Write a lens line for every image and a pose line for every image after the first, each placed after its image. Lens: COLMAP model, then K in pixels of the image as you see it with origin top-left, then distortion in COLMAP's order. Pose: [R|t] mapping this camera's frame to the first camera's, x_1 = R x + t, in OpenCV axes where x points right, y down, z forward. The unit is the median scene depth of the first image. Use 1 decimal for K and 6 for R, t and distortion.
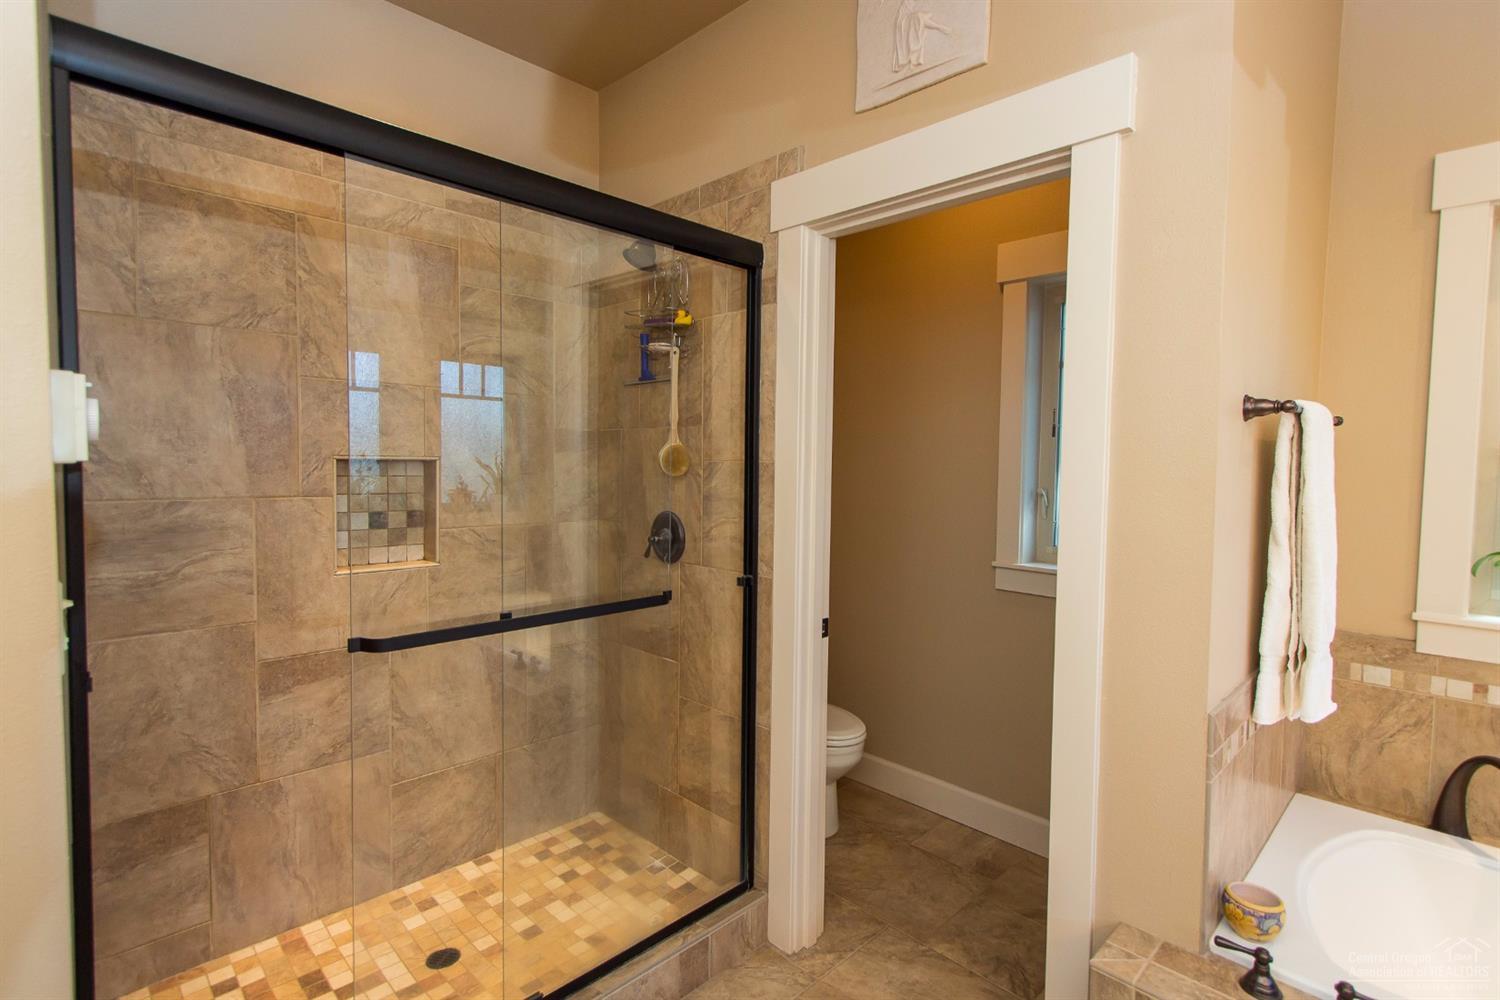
lens RADIAL K [[735.4, 0, 761.6], [0, 735.4, 494.0], [0, 0, 1]] dist [0.005455, -0.000958]
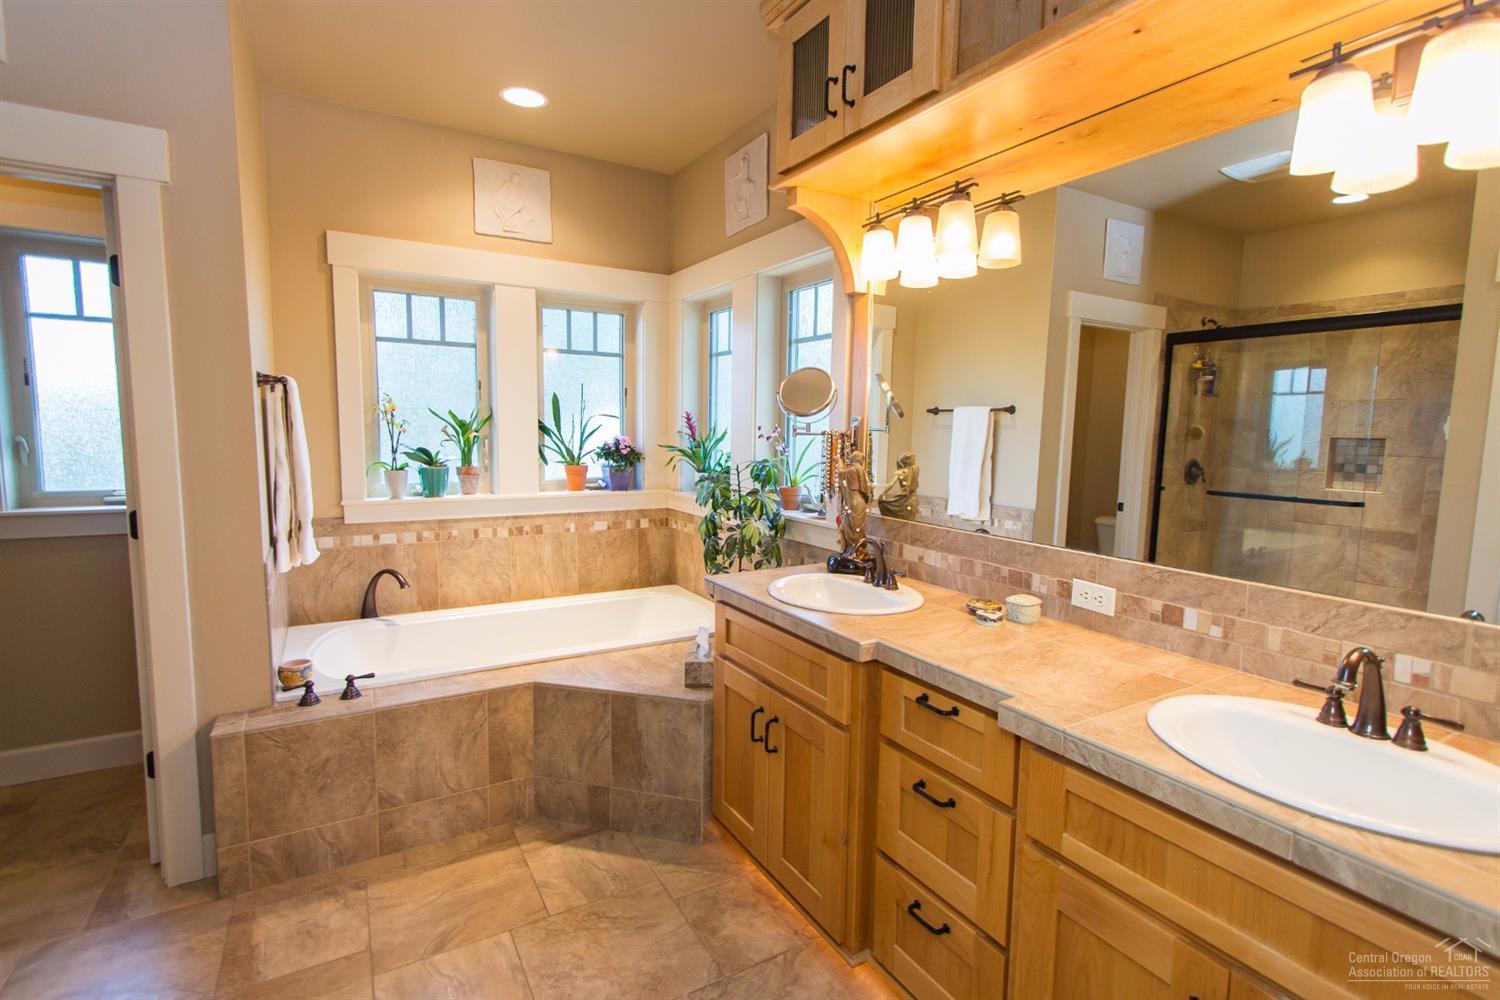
lens RADIAL K [[706.2, 0, 754.0], [0, 706.2, 492.2], [0, 0, 1]] dist [0.013862, -0.005396]
pose [[0.252244, -0.102533, 0.962216, -0.478899], [0.036586, 0.994670, 0.096400, 0.016369], [-0.966972, 0.010888, 0.254650, -0.363041]]
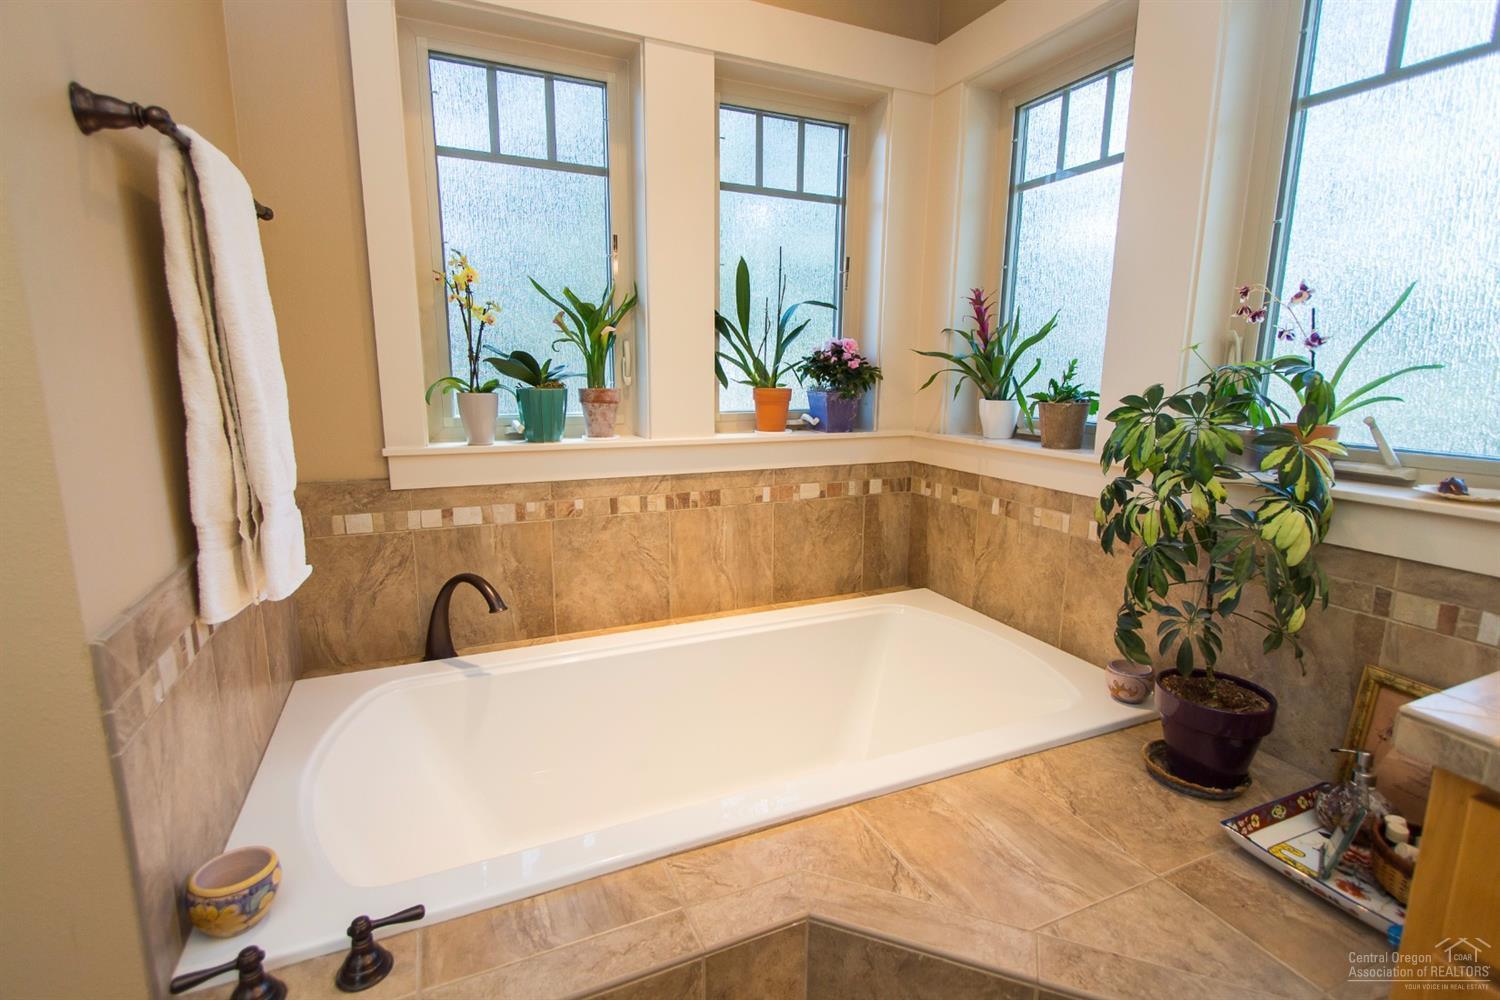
lens RADIAL K [[706.2, 0, 753.9], [0, 706.2, 493.4], [0, 0, 1]] dist [0.013862, -0.005396]
pose [[0.361297, -0.178967, 0.915115, 0.230350], [0.042690, 0.983554, 0.175497, 0.081748], [-0.931473, -0.024340, 0.362995, 0.244732]]
